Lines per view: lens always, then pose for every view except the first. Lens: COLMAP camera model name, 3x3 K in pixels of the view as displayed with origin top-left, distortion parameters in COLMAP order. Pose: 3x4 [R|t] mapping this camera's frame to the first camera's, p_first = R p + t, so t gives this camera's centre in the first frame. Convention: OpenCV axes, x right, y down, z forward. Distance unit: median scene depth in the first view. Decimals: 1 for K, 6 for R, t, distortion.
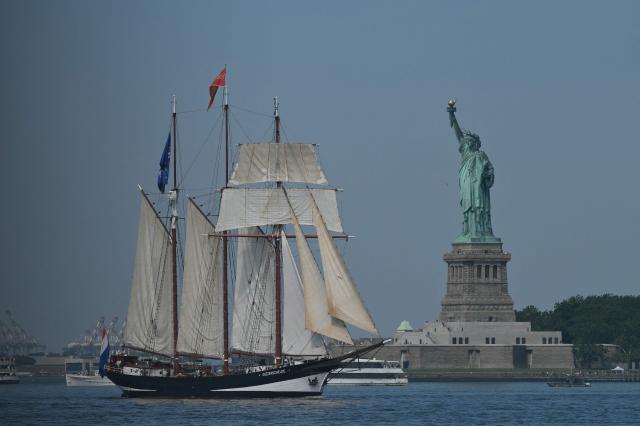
lens RADIAL K [[448.9, 0, 320.0], [0, 448.9, 213.0], [0, 0, 1]] dist [-0.064015, 0.001100]
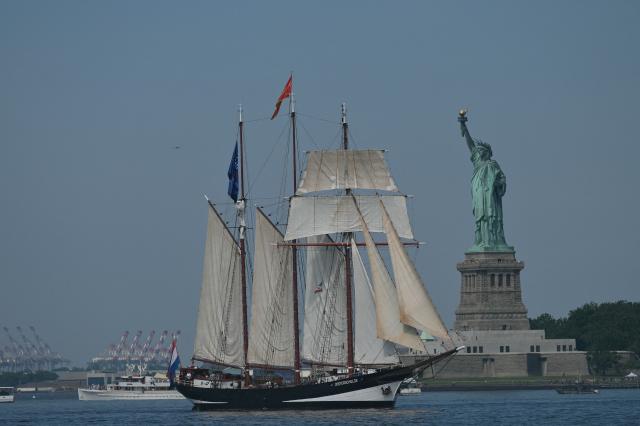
lens RADIAL K [[444.2, 0, 319.9], [0, 444.2, 225.6], [0, 0, 1]] dist [-0.061009, -0.002757]
pose [[0.999563, -0.020378, -0.021391, -0.133260], [0.020380, 0.999792, -0.000110, 0.009476], [0.021389, -0.000326, 0.999771, 0.019844]]
